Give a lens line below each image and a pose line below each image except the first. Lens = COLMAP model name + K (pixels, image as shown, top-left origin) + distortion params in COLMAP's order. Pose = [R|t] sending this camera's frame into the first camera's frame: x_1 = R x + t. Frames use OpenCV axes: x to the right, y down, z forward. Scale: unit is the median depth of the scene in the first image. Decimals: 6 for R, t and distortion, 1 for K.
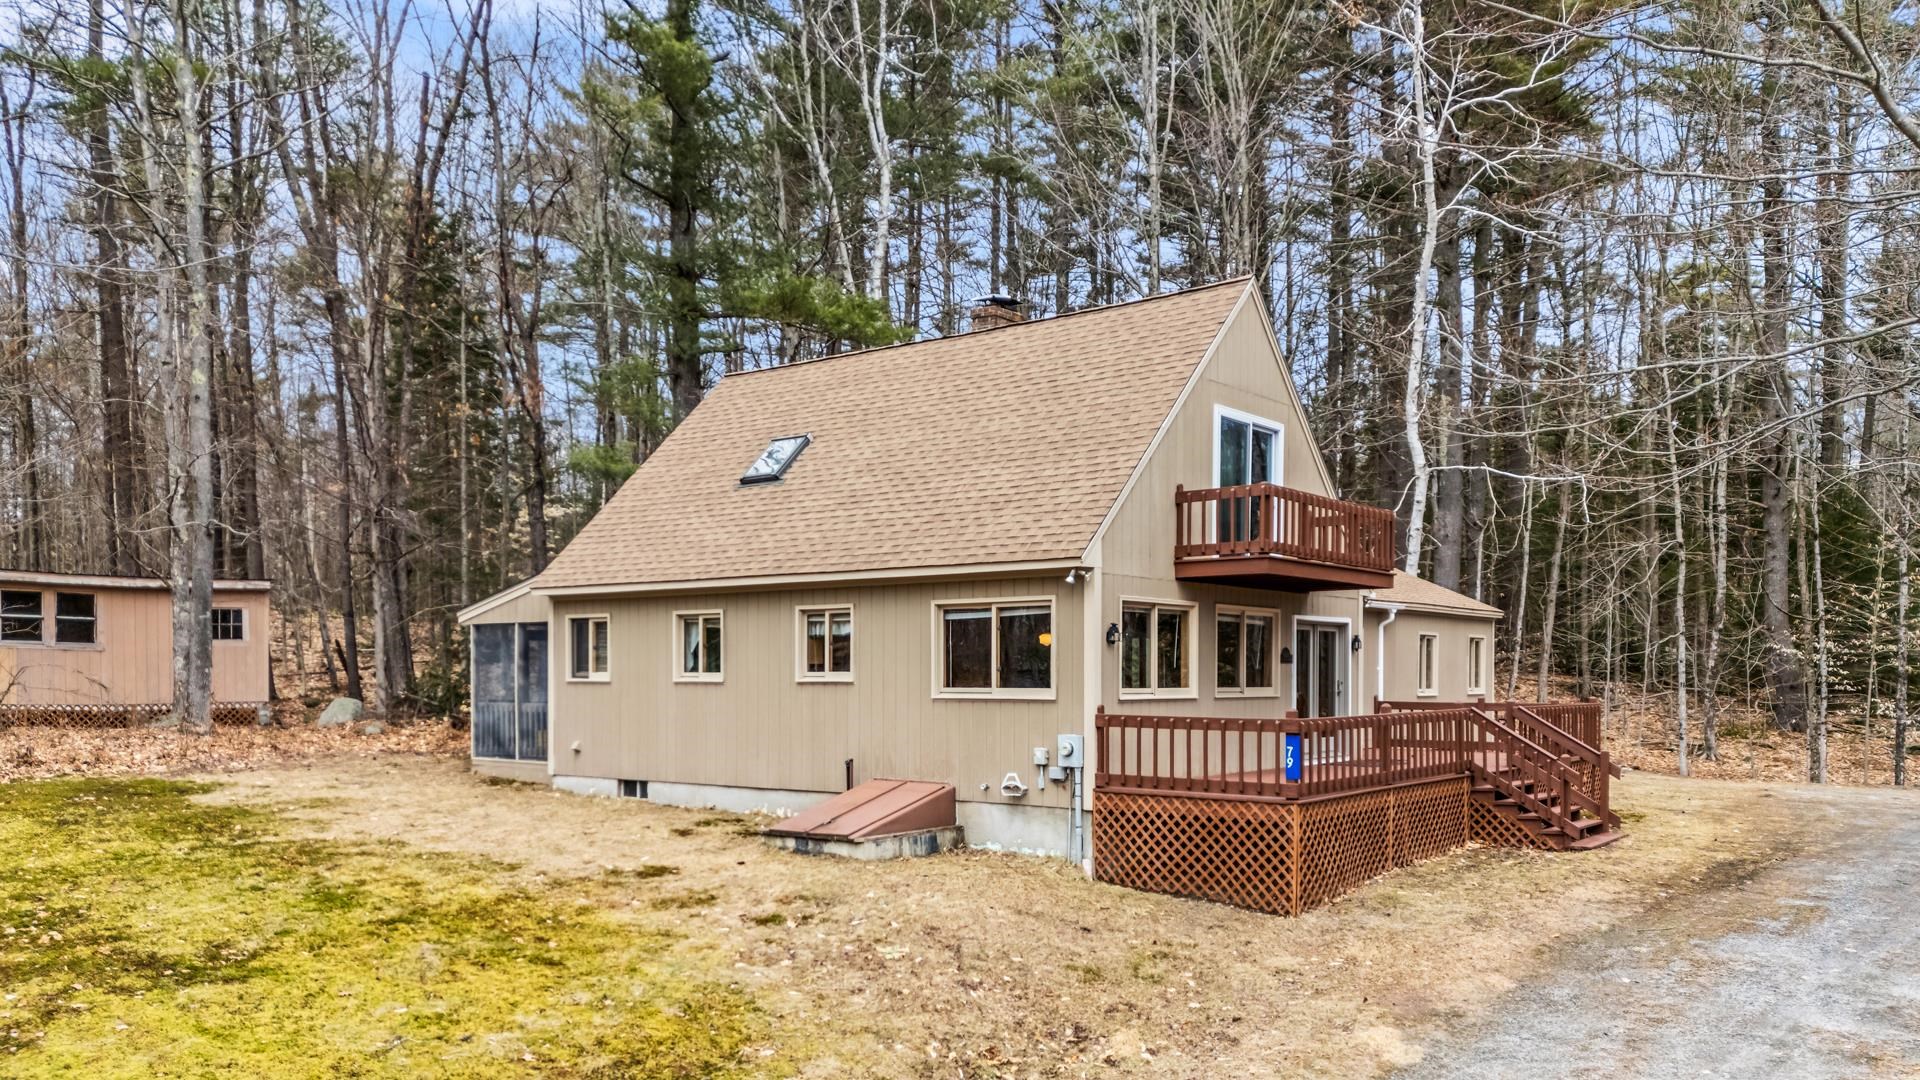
lens RADIAL K [[1383.0, 0, 960.0], [0, 1383.0, 540.0], [0, 0, 1]] dist [0.033827, -0.002037]
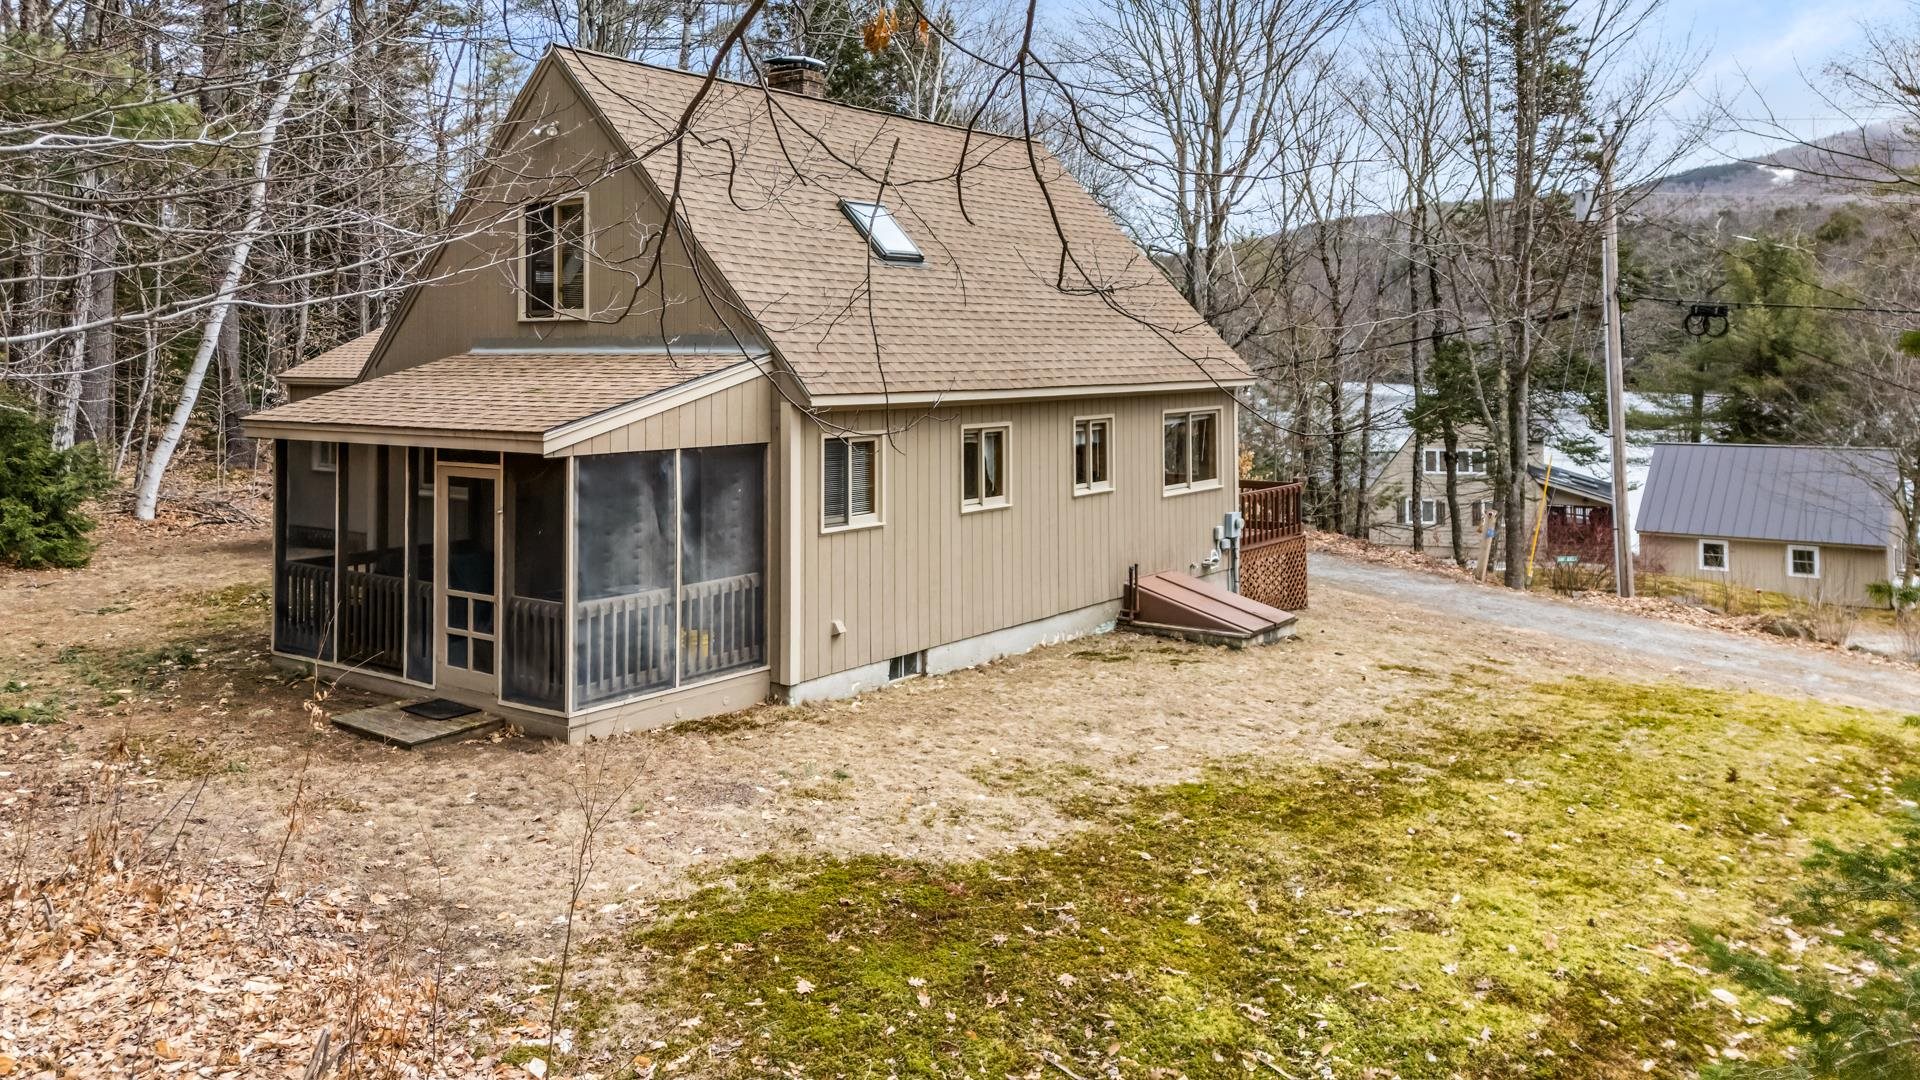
lens RADIAL K [[1383.0, 0, 960.0], [0, 1383.0, 540.0], [0, 0, 1]] dist [0.033827, -0.002037]
pose [[-0.039754, -0.036809, 0.998531, -0.983814], [0.027237, 0.998910, 0.037907, 0.086656], [-0.998838, 0.028704, -0.038708, 1.011190]]
